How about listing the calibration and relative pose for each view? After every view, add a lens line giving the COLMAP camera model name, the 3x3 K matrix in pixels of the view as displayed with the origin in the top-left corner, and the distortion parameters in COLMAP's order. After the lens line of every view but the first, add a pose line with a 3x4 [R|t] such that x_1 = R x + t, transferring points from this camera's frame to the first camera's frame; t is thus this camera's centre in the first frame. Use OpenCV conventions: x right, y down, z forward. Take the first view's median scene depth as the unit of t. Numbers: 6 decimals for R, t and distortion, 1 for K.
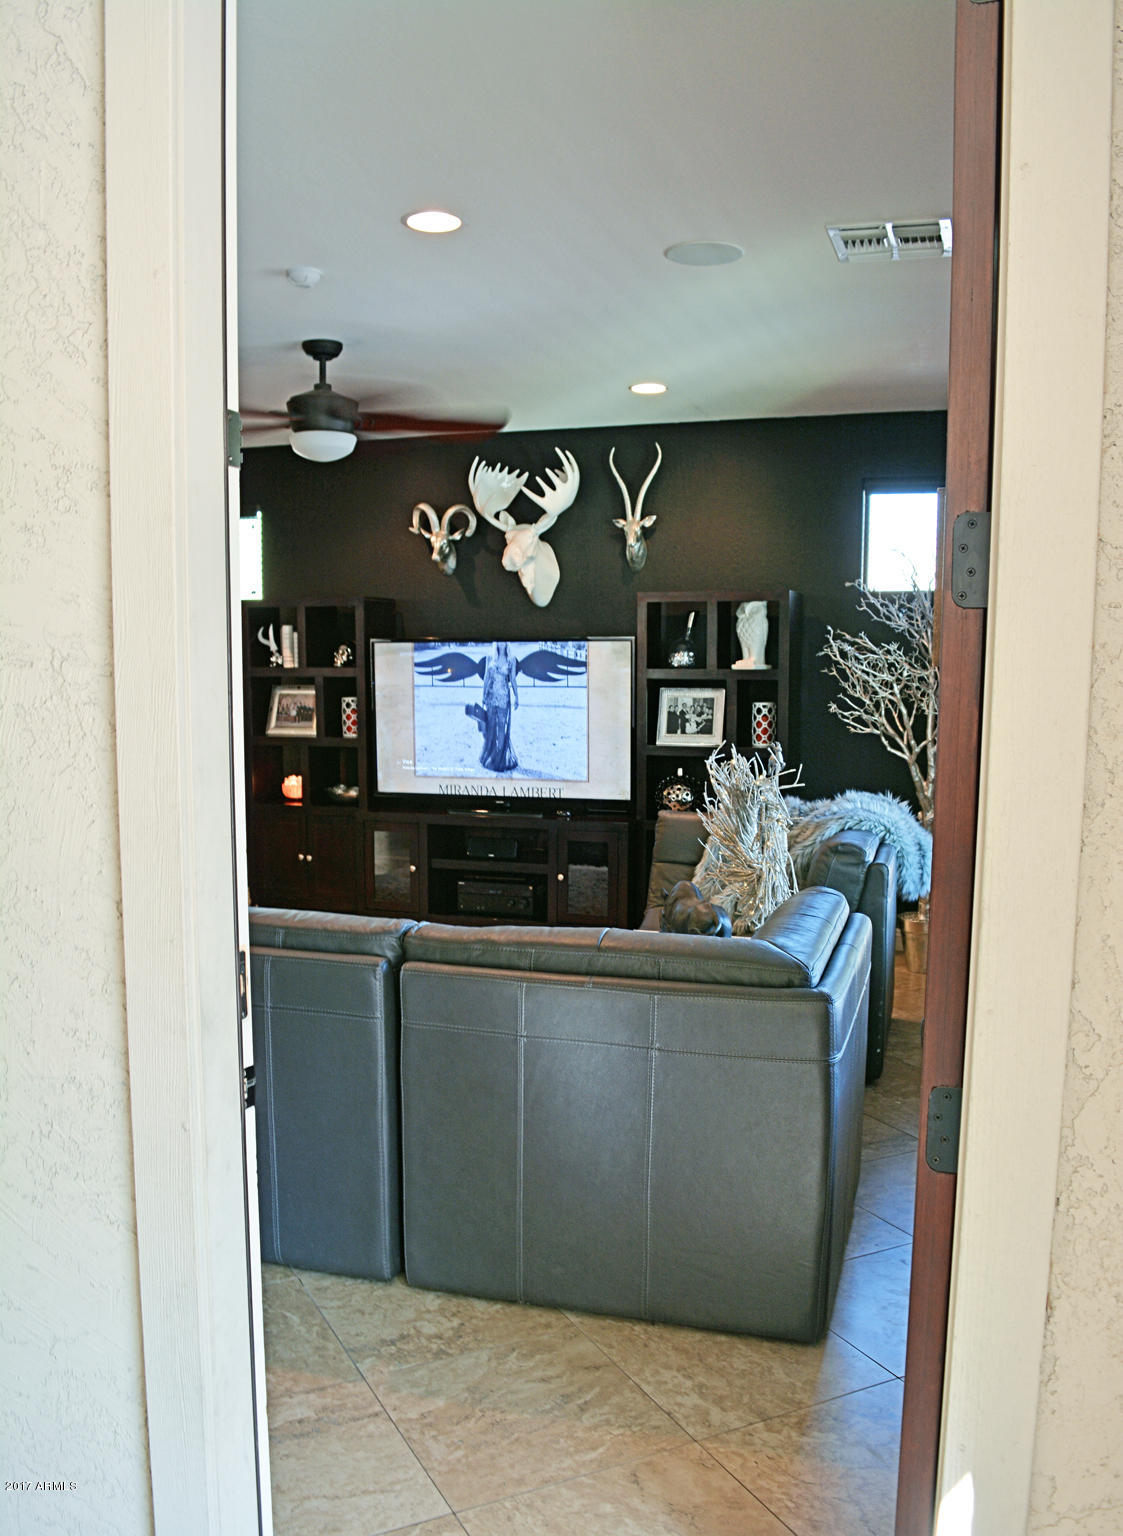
lens RADIAL K [[1329.0, 0, 537.9], [0, 1329.0, 837.2], [0, 0, 1]] dist [-0.050367, -0.000545]
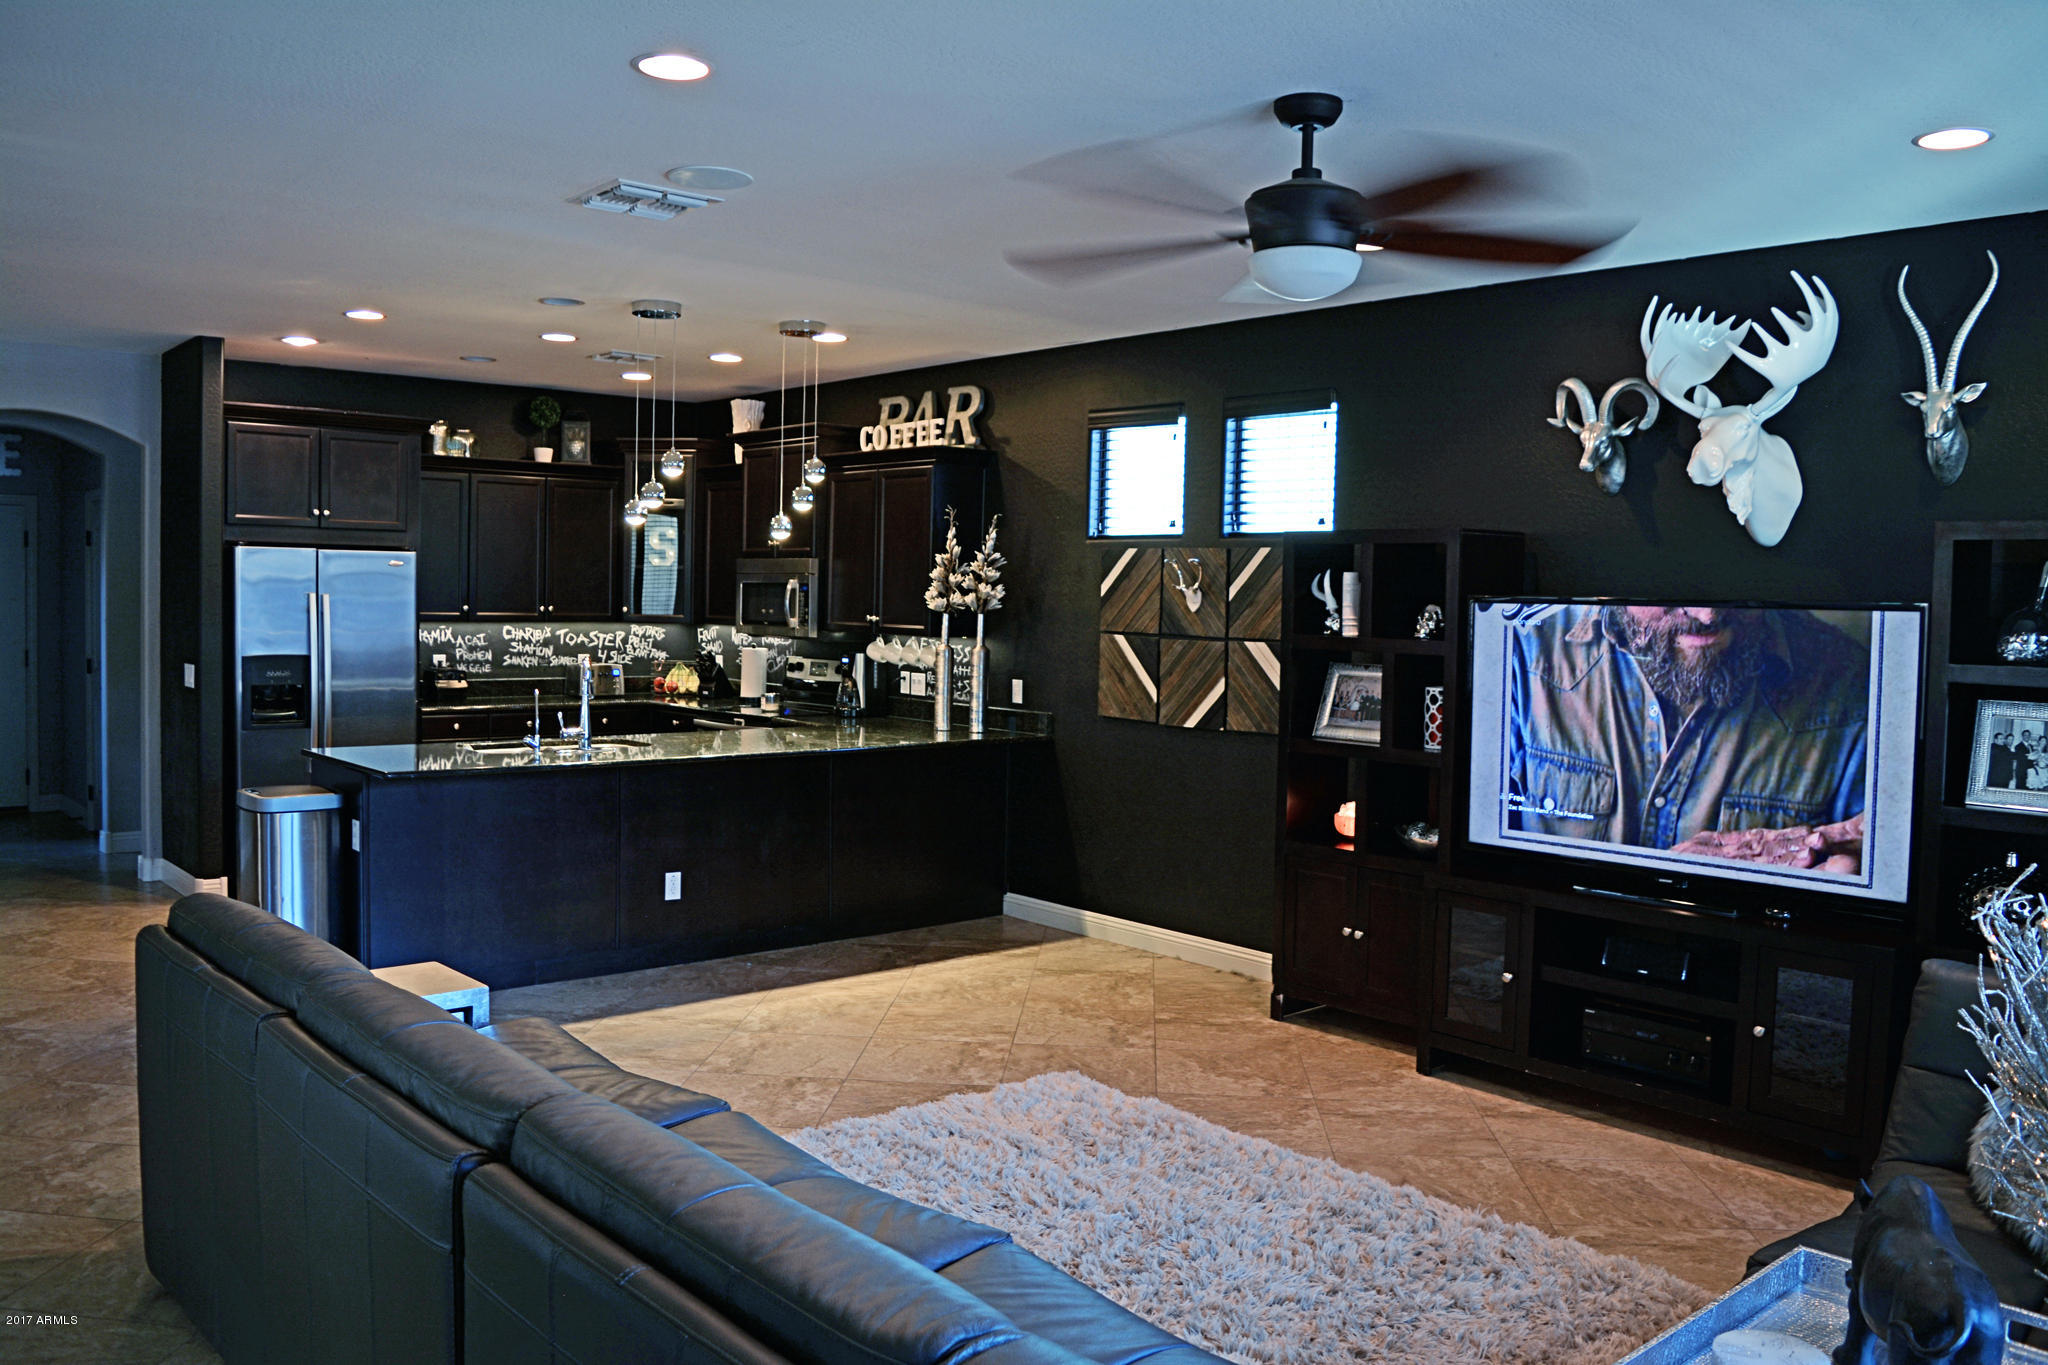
lens RADIAL K [[1603.4, 0, 1016.0], [0, 1603.4, 679.5], [0, 0, 1]] dist [-0.098657, 0.028642]
pose [[0.866072, 0.042931, -0.498072, 0.062932], [-0.086029, 0.994242, -0.063894, -0.044384], [0.492461, 0.098185, 0.864779, 0.255013]]
